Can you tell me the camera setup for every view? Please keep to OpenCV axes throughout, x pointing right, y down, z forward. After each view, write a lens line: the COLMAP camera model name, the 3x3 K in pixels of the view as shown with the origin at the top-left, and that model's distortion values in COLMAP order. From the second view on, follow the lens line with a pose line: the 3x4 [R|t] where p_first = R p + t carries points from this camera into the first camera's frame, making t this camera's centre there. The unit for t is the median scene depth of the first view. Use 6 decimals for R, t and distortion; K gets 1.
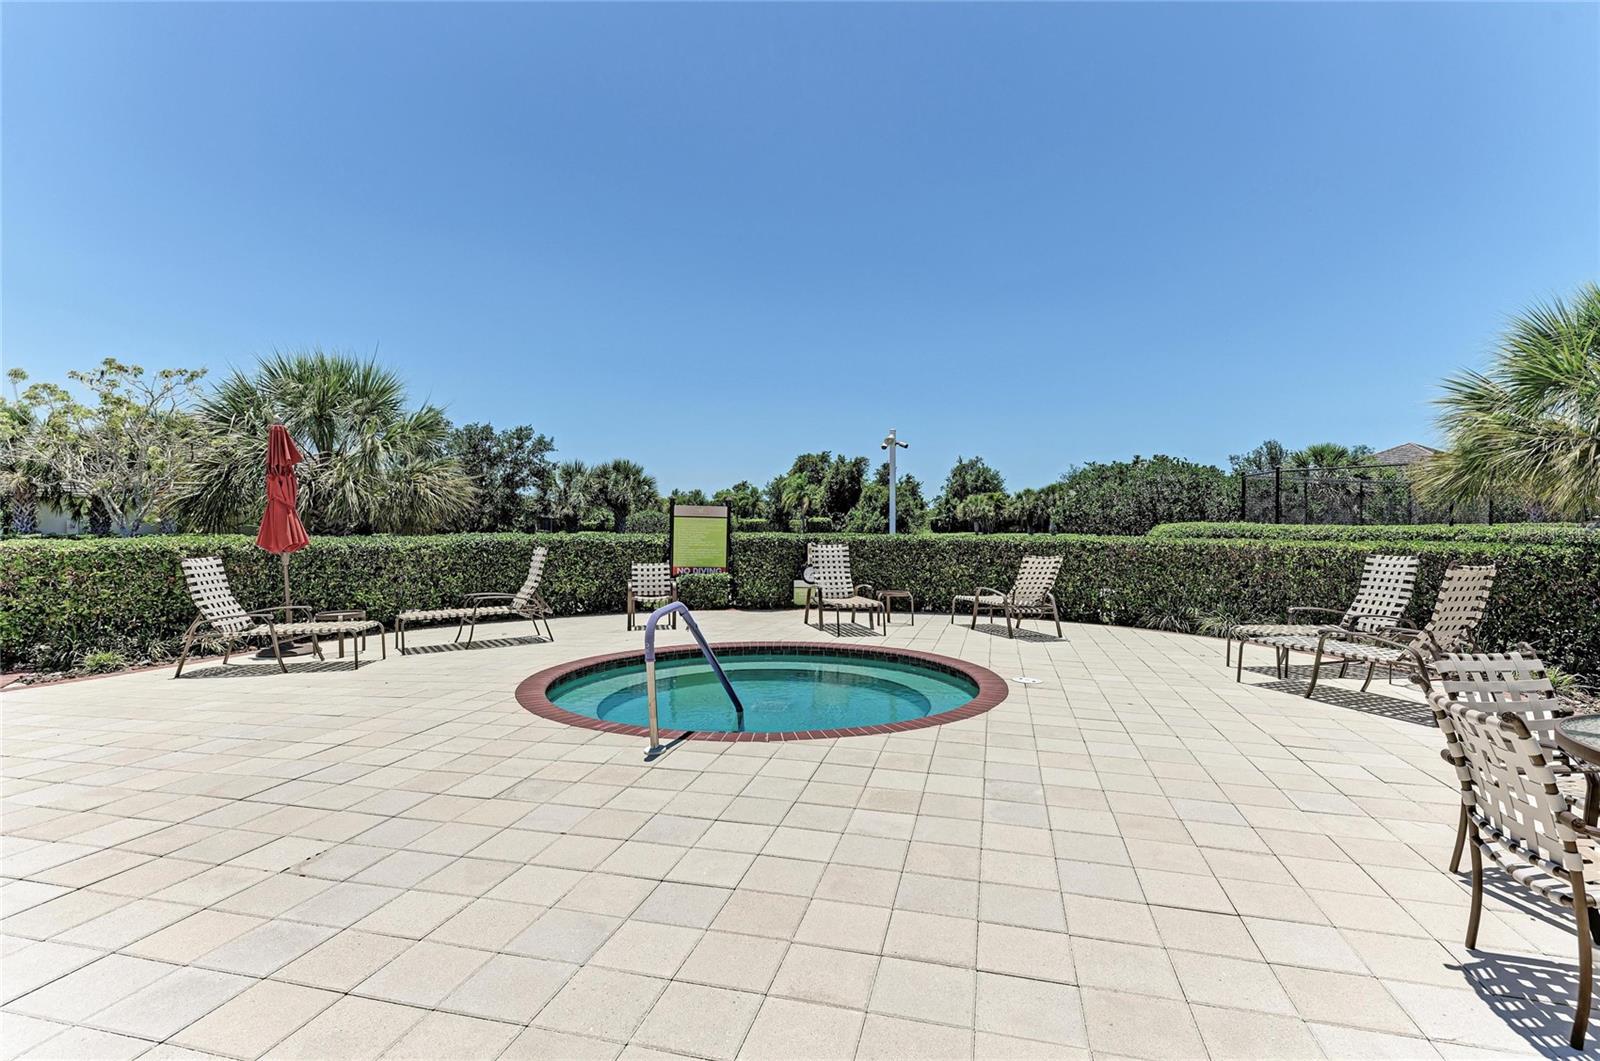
lens RADIAL K [[765.5, 0, 805.2], [0, 765.5, 530.9], [0, 0, 1]] dist [0.003196, 0.000287]
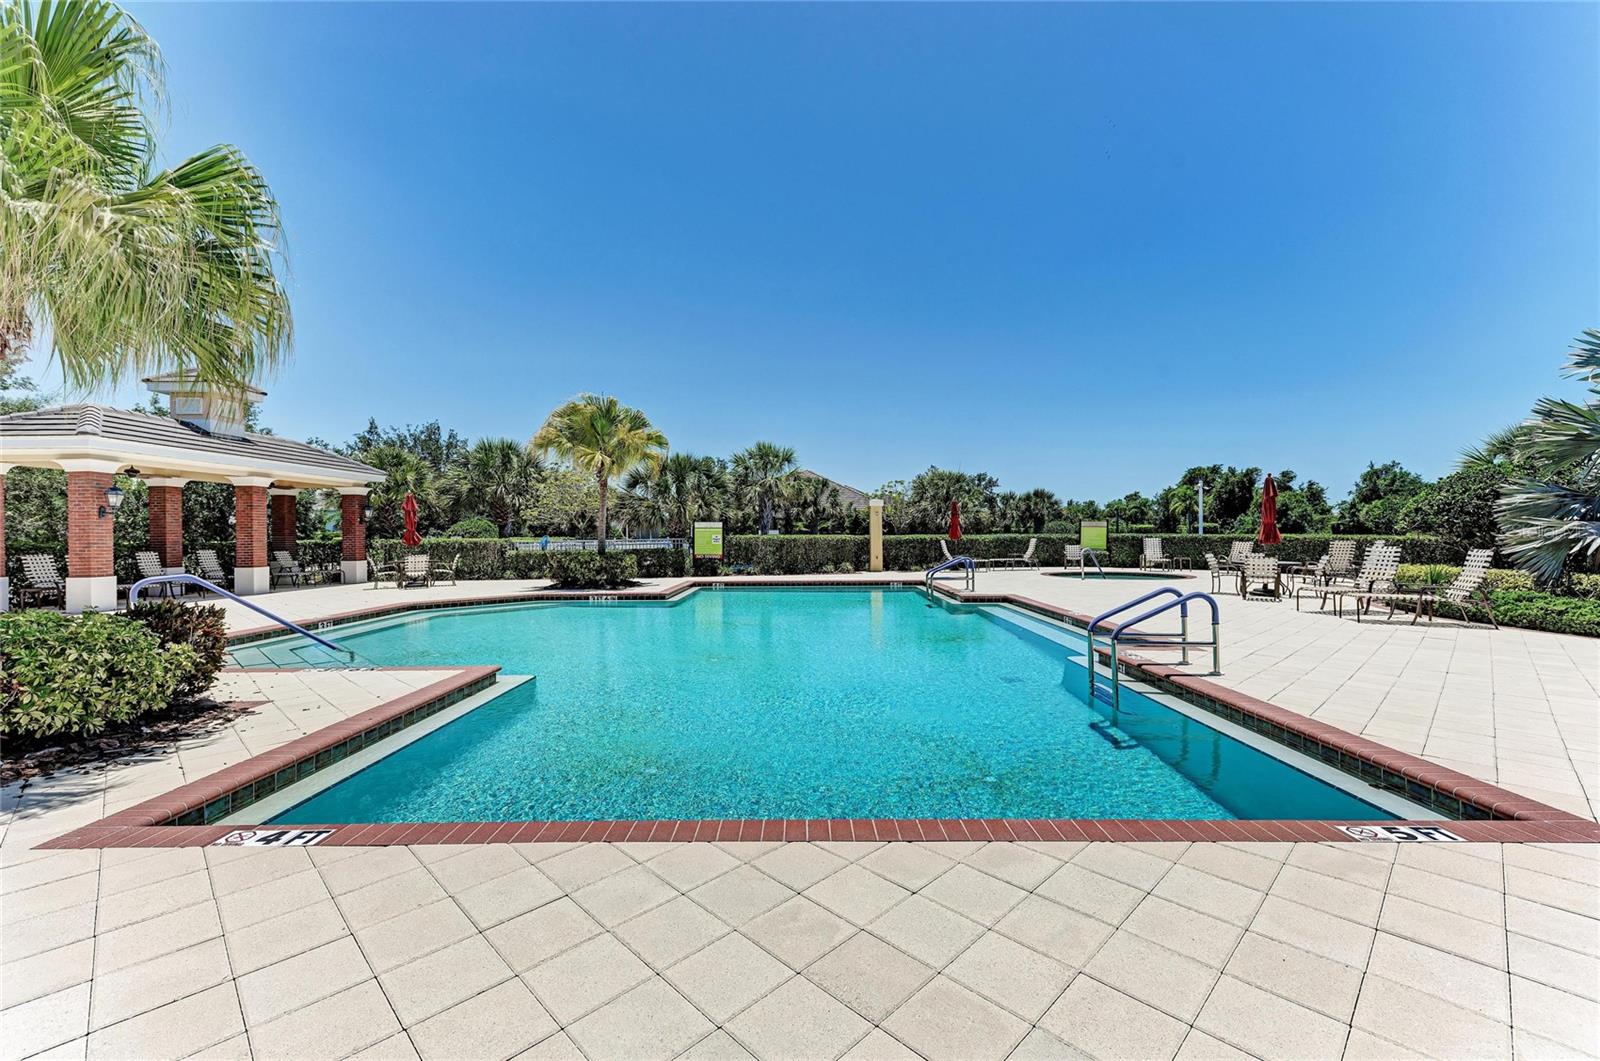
lens RADIAL K [[677.7, 0, 801.7], [0, 677.7, 533.5], [0, 0, 1]] dist [0.022323, 0.000073]
pose [[0.856248, -0.003855, -0.516551, 0.027212], [0.001871, 0.999989, -0.004362, 0.001440], [0.516562, 0.002768, 0.856245, -0.195239]]
